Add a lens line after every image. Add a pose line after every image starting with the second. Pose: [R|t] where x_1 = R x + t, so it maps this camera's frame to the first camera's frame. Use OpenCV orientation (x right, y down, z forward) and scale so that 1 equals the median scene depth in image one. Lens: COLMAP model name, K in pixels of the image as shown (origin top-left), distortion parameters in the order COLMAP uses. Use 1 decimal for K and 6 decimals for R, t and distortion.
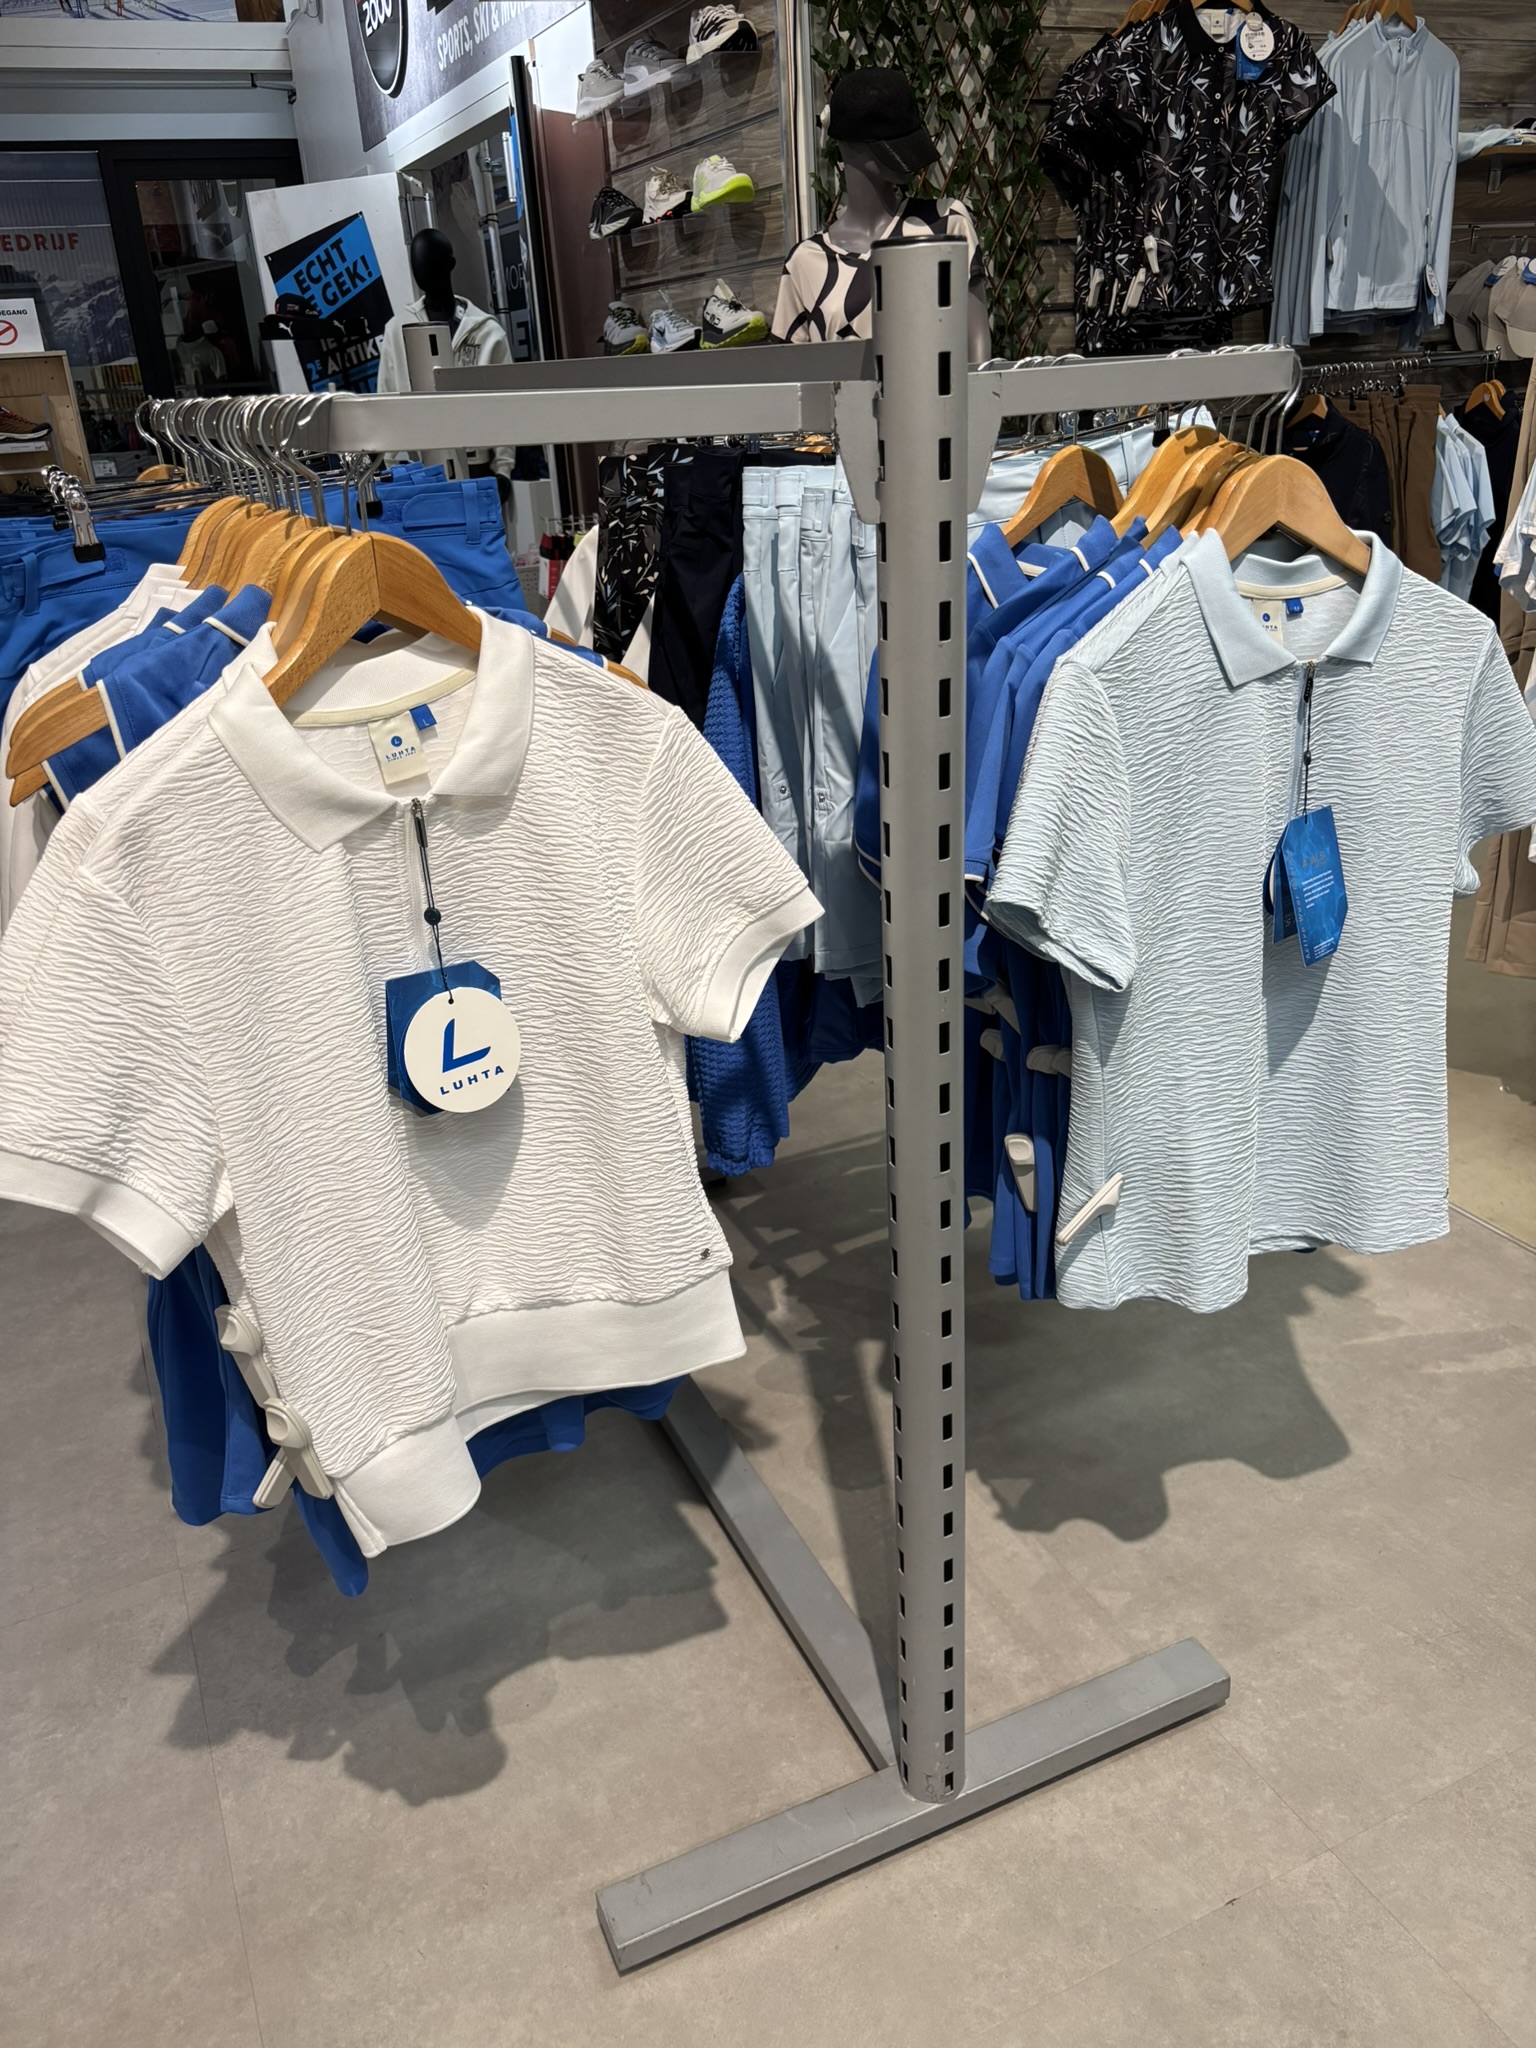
lens RADIAL K [[1549.8, 0, 768.0], [0, 1549.8, 1024.0], [0, 0, 1]] dist [0.159267, -0.194140]
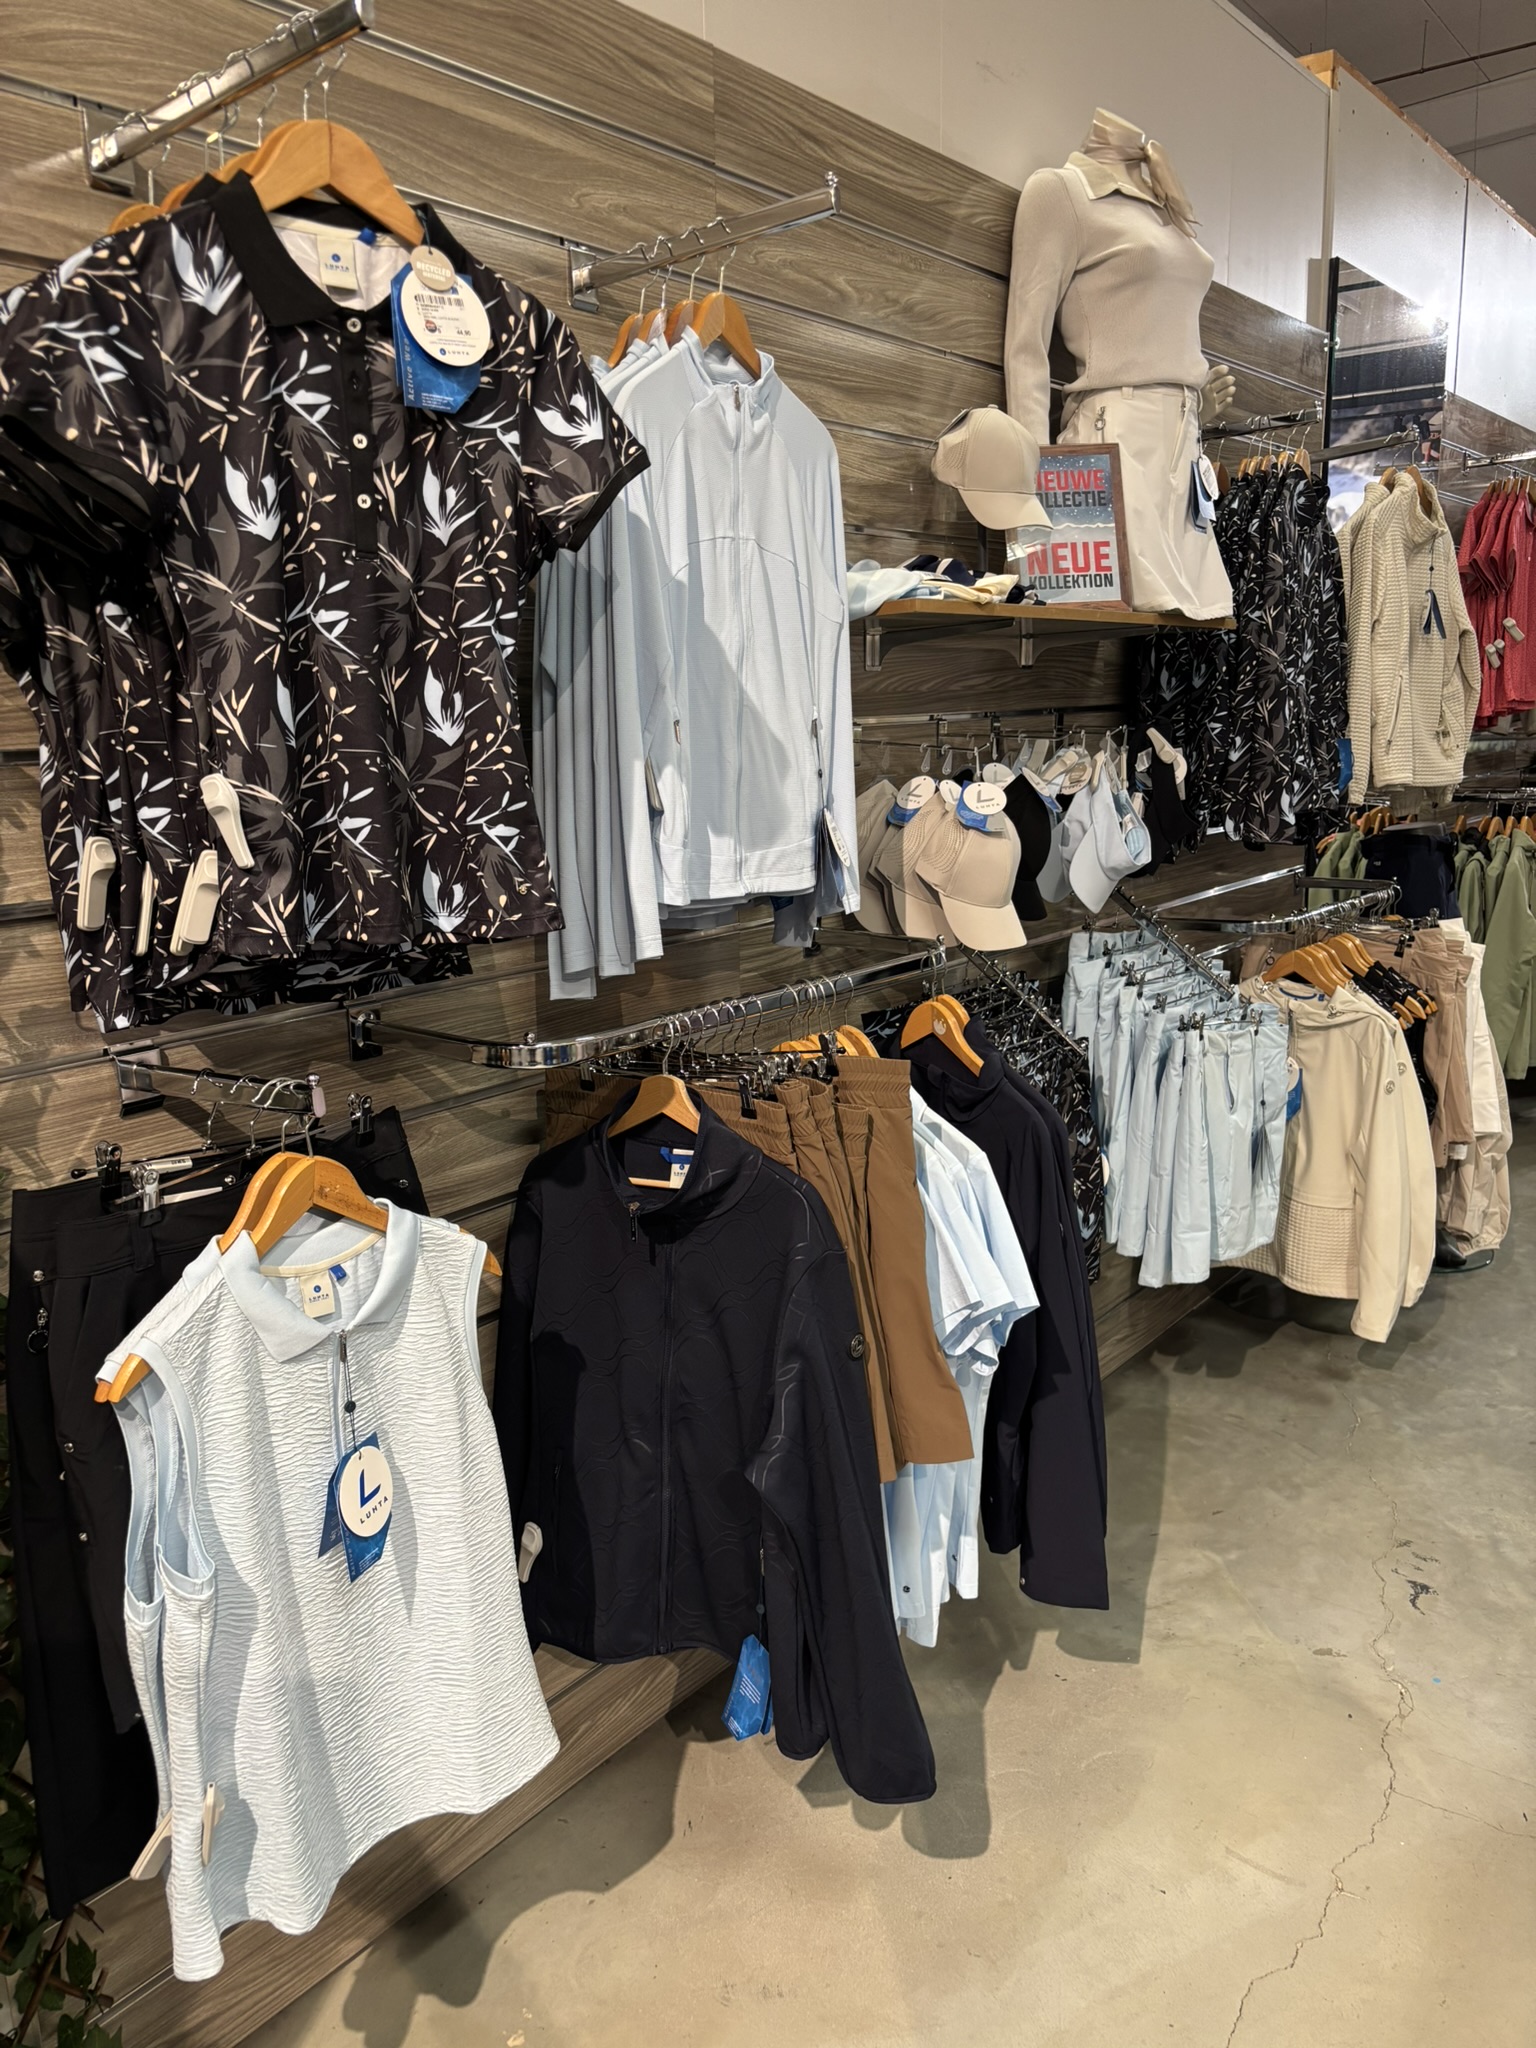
lens RADIAL K [[1526.9, 0, 768.0], [0, 1526.9, 1024.0], [0, 0, 1]] dist [0.007101, 0.011238]
pose [[0.895733, -0.059024, 0.440657, 0.194304], [0.149171, 0.973593, -0.172814, -0.358248], [-0.418820, 0.220529, 0.880884, 0.652241]]
